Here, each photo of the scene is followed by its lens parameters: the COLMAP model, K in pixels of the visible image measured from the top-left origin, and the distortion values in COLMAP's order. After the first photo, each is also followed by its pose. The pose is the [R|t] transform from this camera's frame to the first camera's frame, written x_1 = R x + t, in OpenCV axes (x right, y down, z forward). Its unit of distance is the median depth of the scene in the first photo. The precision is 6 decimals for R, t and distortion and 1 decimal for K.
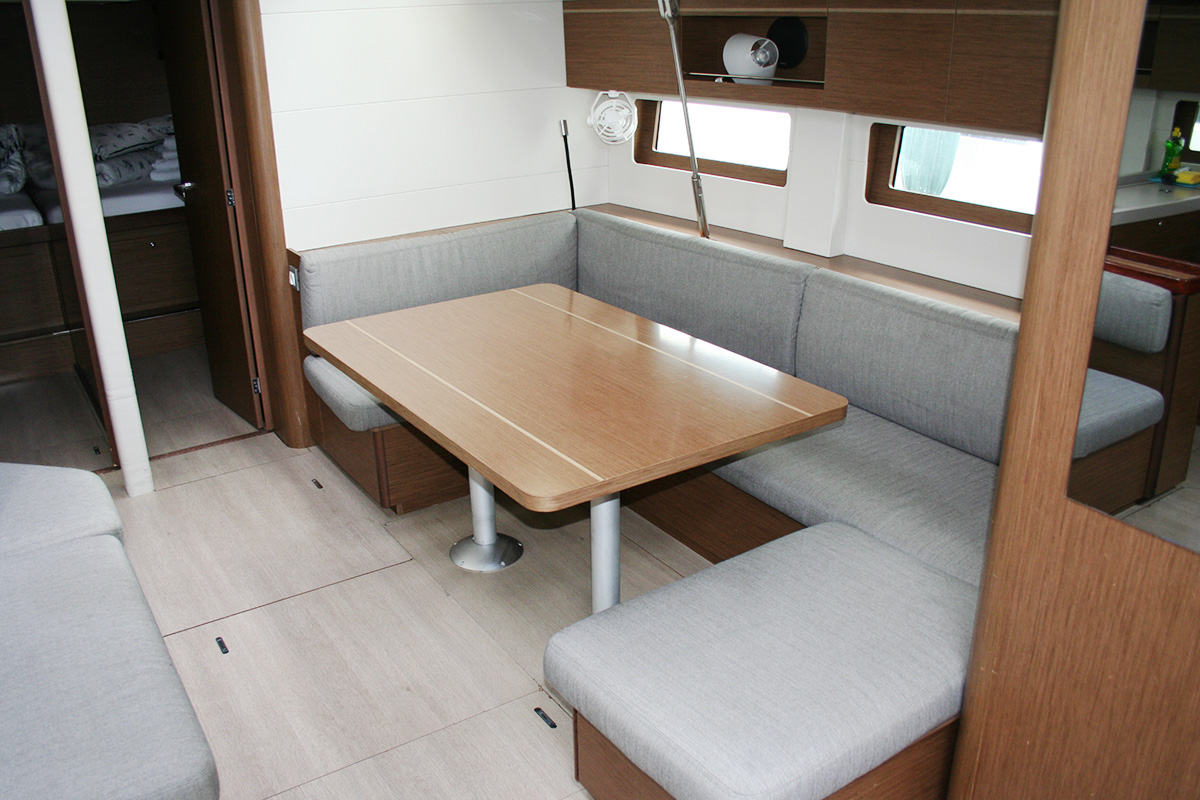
lens RADIAL K [[1004.5, 0, 587.1], [0, 1004.5, 404.1], [0, 0, 1]] dist [-0.165520, 0.140579]
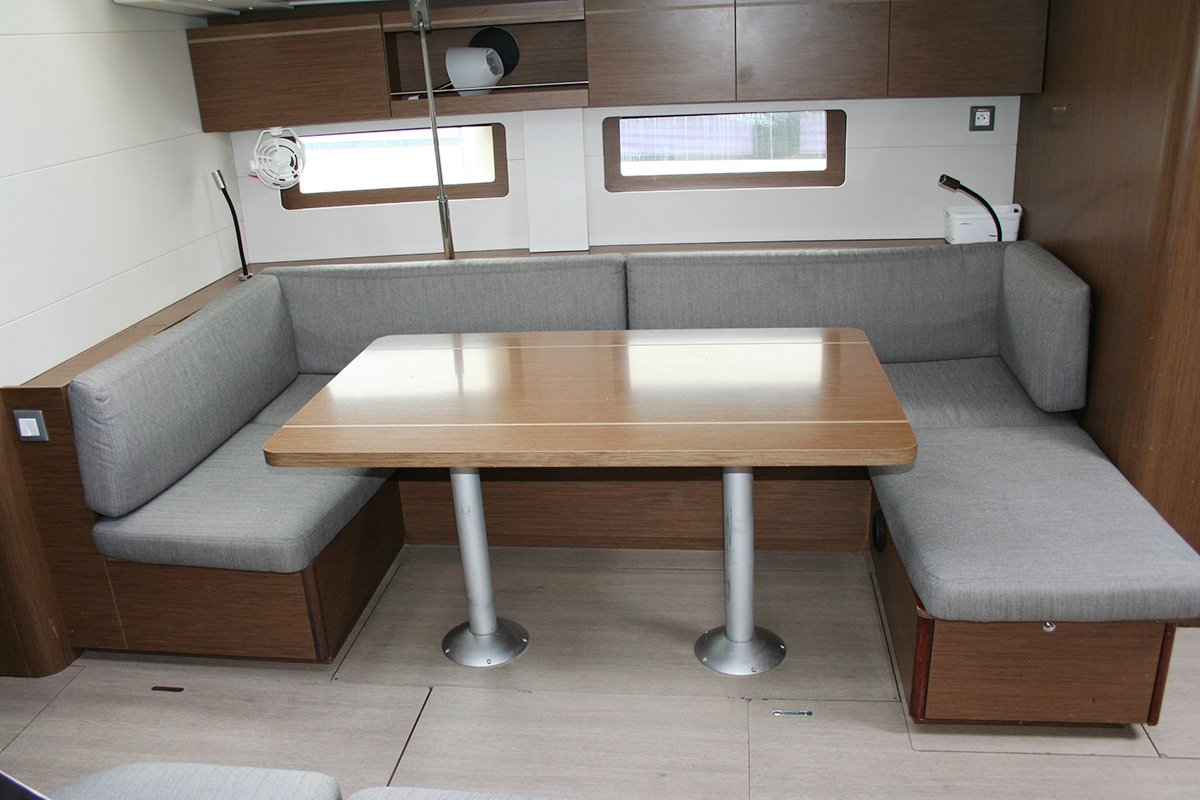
lens RADIAL K [[1004.5, 0, 587.1], [0, 1004.5, 404.1], [0, 0, 1]] dist [-0.165520, 0.140579]
pose [[0.662269, -0.277150, 0.696124, -0.498485], [0.319186, 0.944912, 0.072538, -0.066882], [-0.677879, 0.174153, 0.714248, 0.259978]]
